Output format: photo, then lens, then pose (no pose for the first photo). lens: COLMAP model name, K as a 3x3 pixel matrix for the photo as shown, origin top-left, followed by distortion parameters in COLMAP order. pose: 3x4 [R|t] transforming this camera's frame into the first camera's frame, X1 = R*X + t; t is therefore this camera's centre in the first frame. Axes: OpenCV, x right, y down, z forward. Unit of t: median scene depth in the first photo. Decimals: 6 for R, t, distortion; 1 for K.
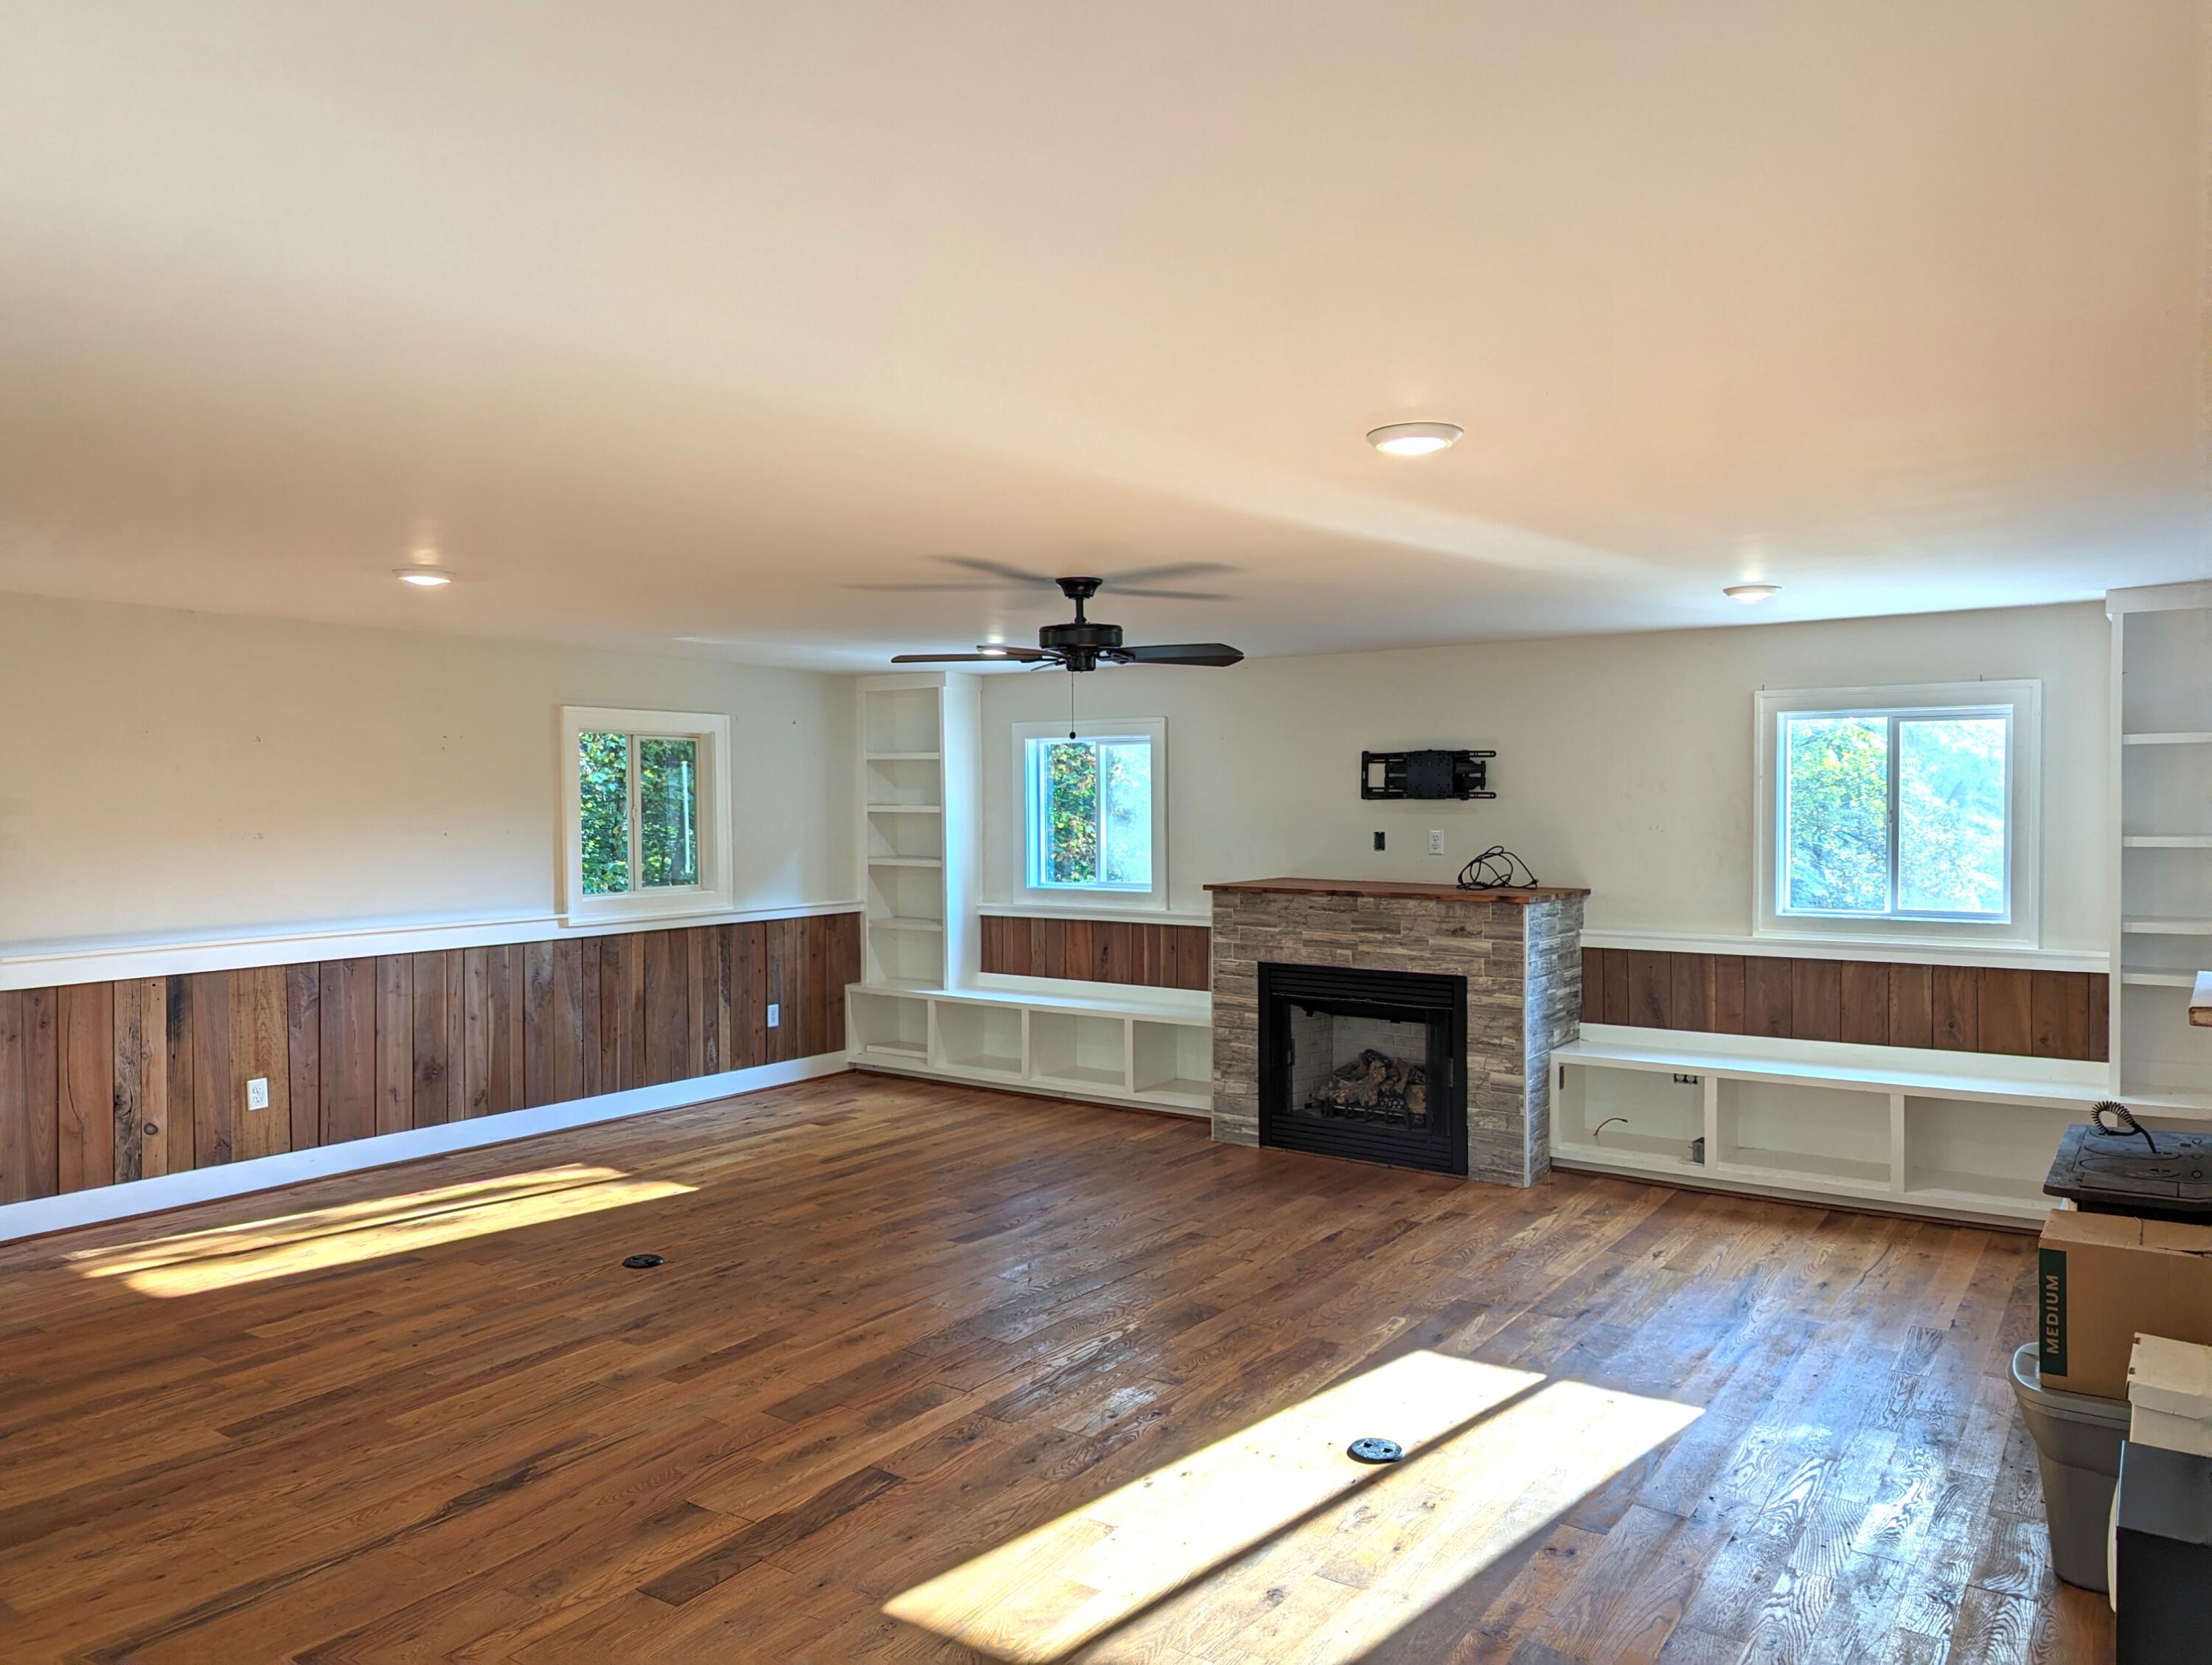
lens RADIAL K [[1565.1, 0, 1114.3], [0, 1565.1, 837.2], [0, 0, 1]] dist [0.067576, -0.061742]
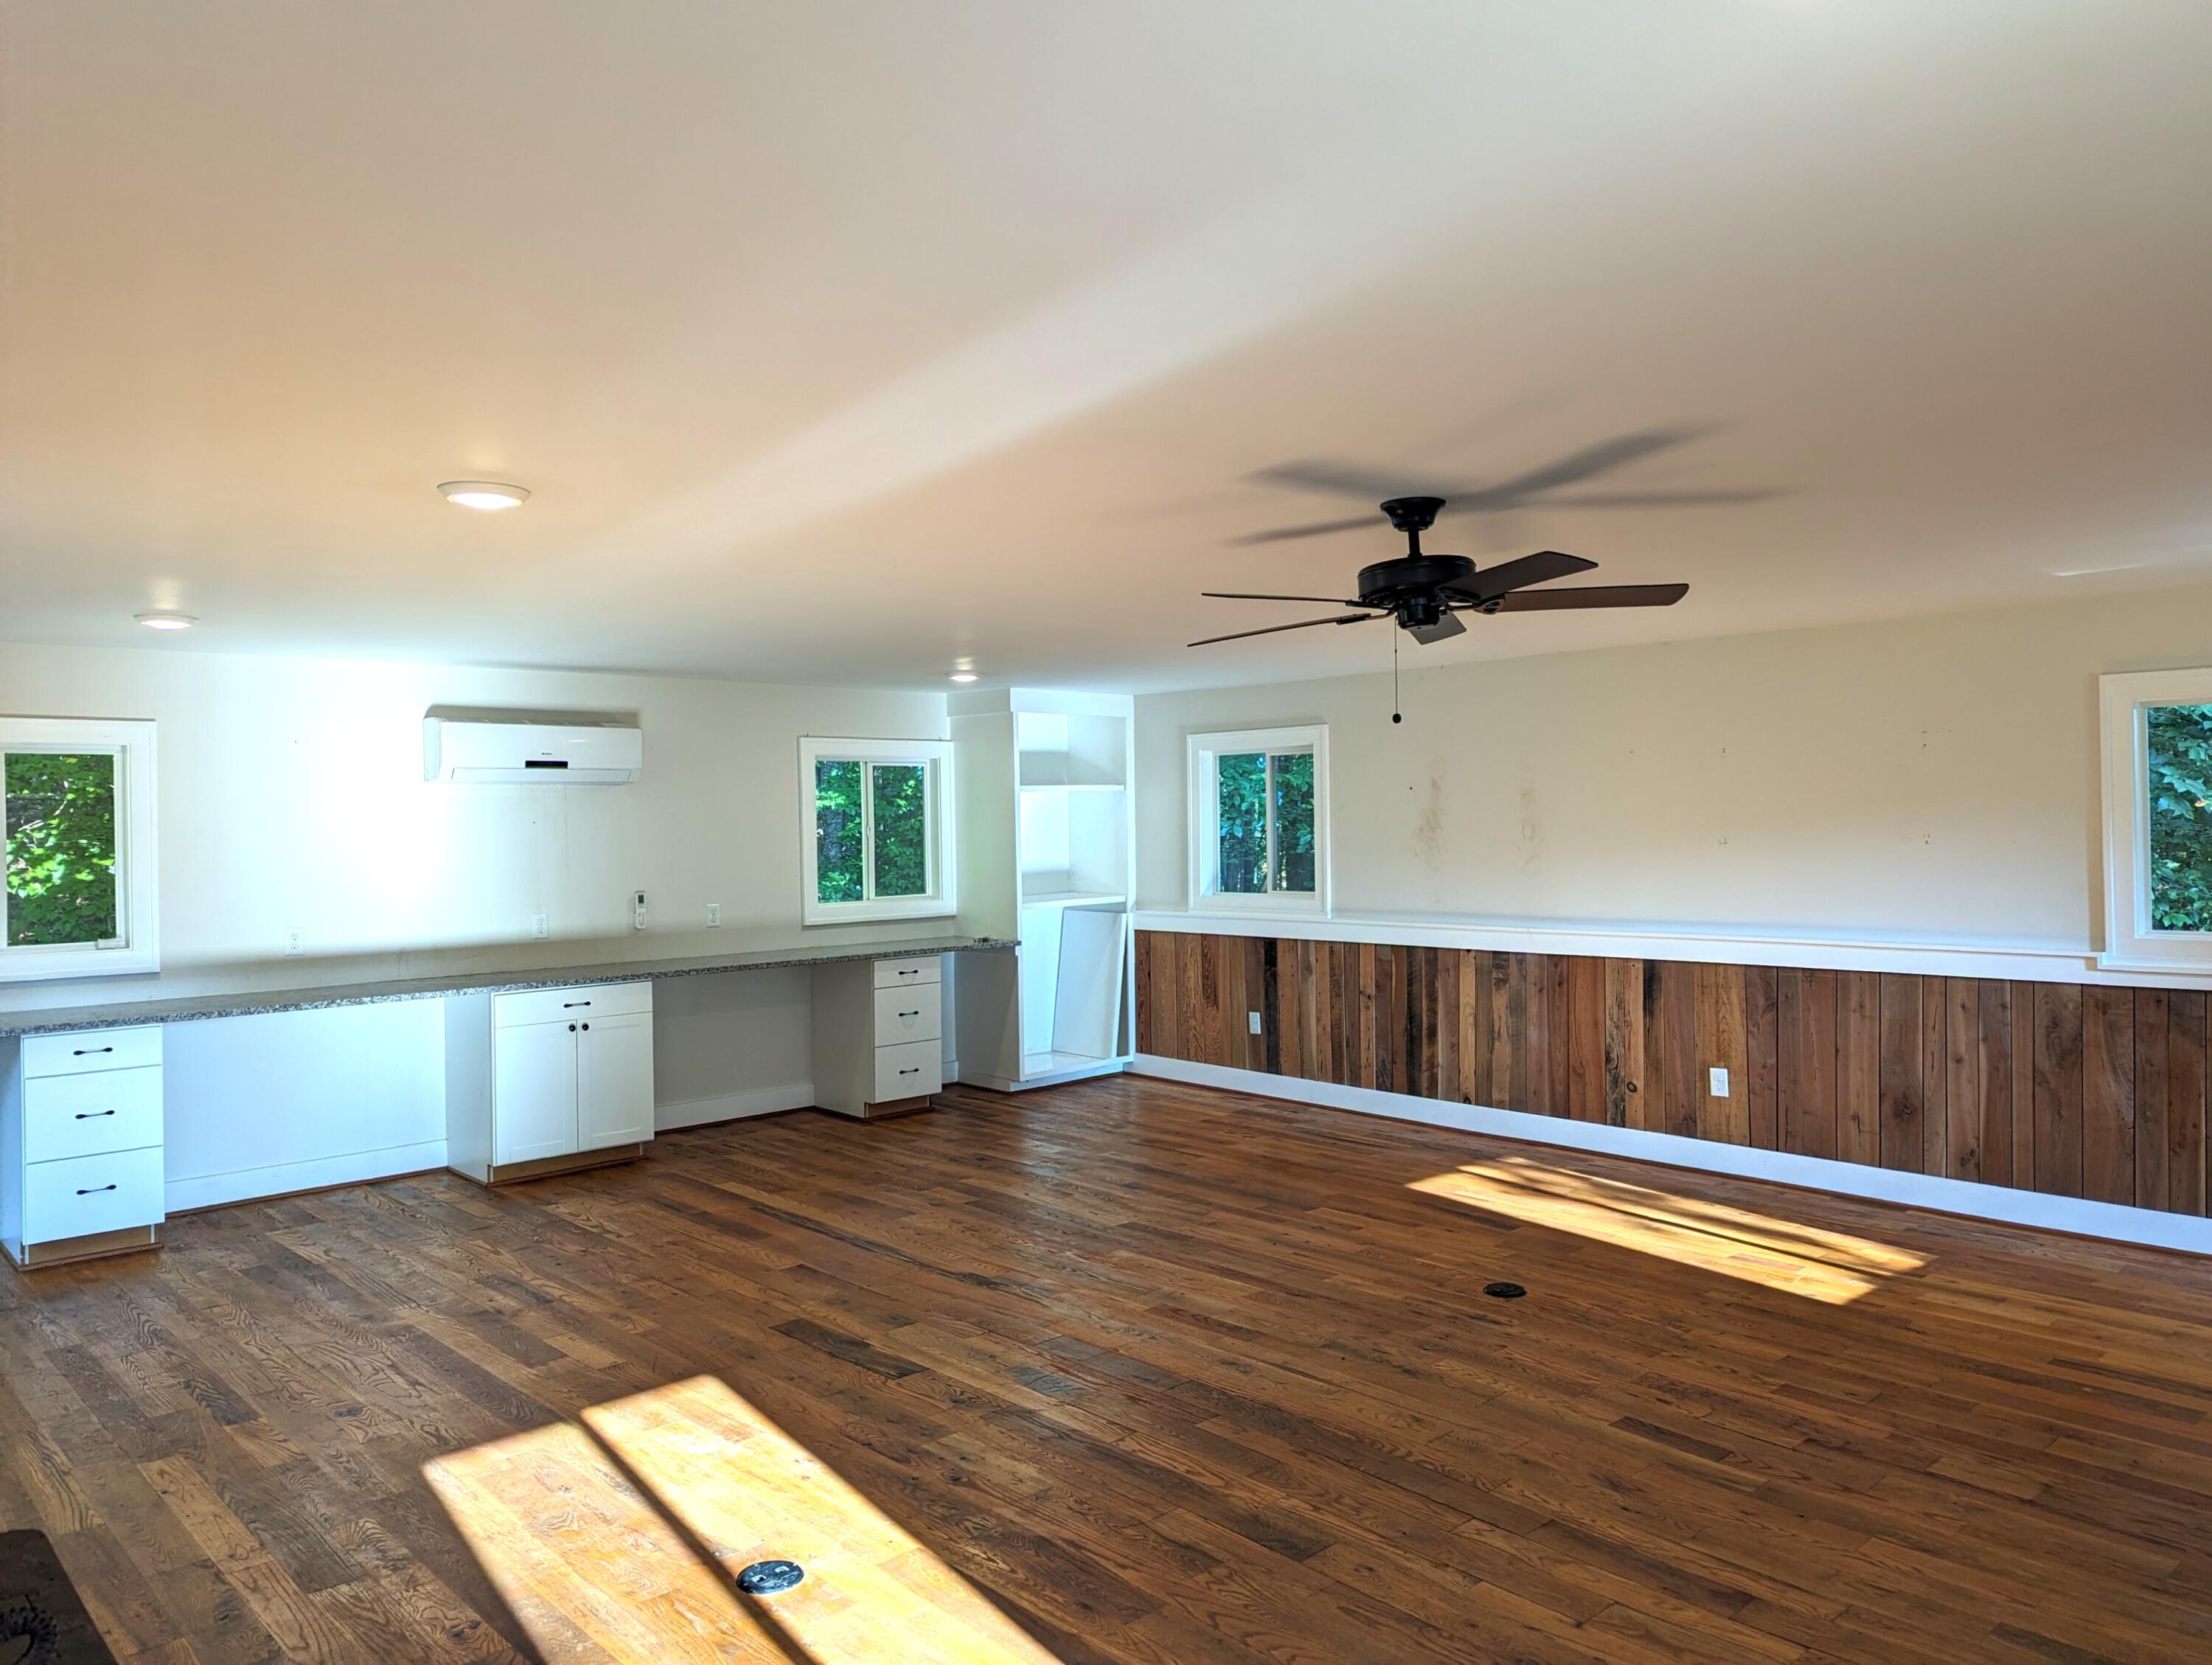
lens RADIAL K [[1565.1, 0, 1114.3], [0, 1565.1, 837.2], [0, 0, 1]] dist [0.067576, -0.061742]
pose [[-0.226355, 0.013132, -0.973956, 0.645300], [-0.008898, 0.999840, 0.015549, -0.017719], [0.974004, 0.012186, -0.226201, 0.927035]]
